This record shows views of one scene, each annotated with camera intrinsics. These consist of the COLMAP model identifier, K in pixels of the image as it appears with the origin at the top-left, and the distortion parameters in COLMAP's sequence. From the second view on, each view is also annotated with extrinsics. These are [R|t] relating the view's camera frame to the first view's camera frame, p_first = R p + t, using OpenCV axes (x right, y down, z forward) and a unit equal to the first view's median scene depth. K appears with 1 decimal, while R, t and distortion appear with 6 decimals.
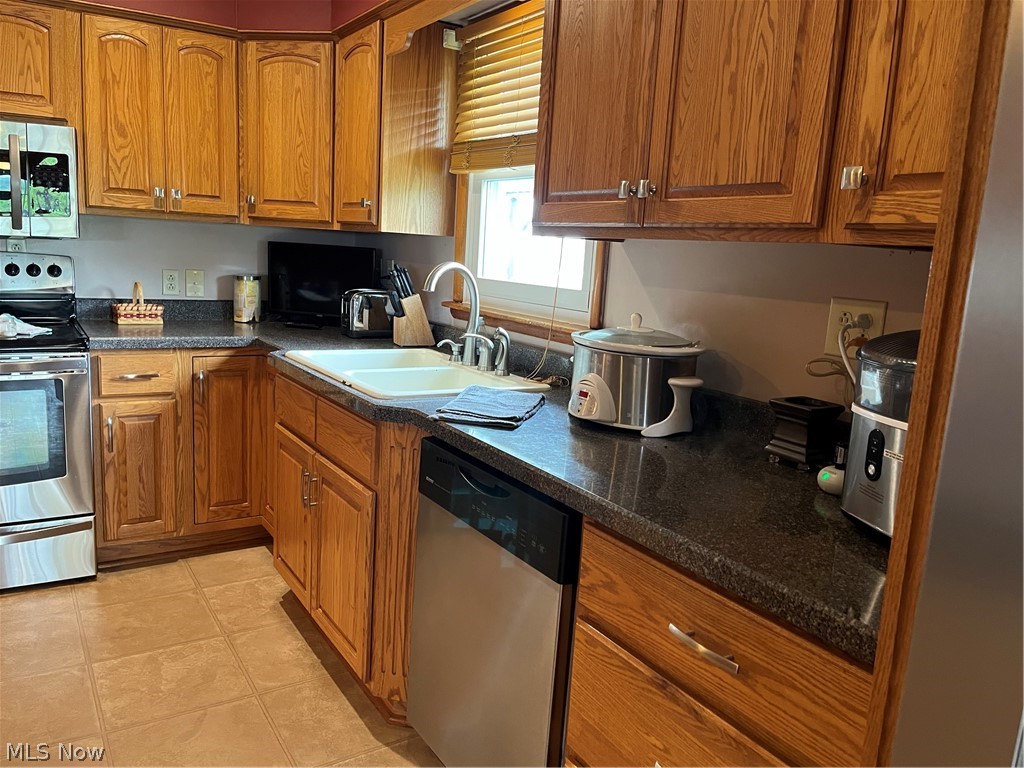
lens RADIAL K [[778.3, 0, 511.3], [0, 778.3, 394.6], [0, 0, 1]] dist [0.064470, -0.091967]
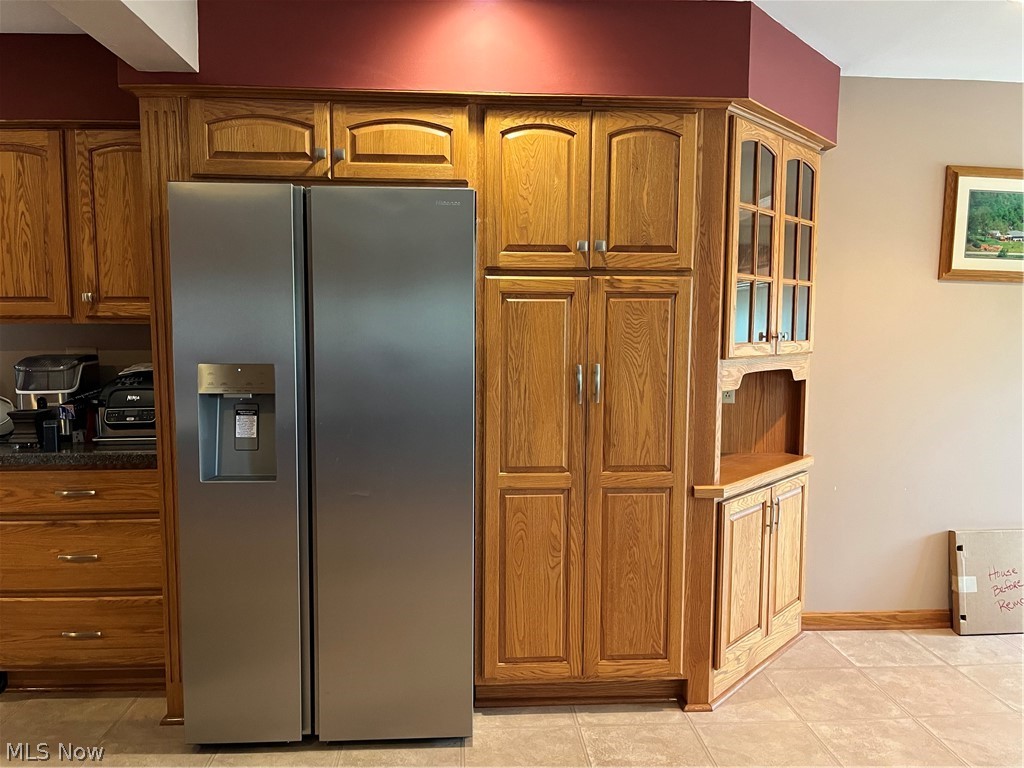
lens RADIAL K [[778.3, 0, 510.5], [0, 778.3, 386.1], [0, 0, 1]] dist [0.064470, -0.091967]
pose [[0.479501, -0.129348, 0.867956, -1.068384], [0.183332, 0.982018, 0.045064, 0.121765], [-0.858177, 0.137516, 0.494592, -1.267867]]
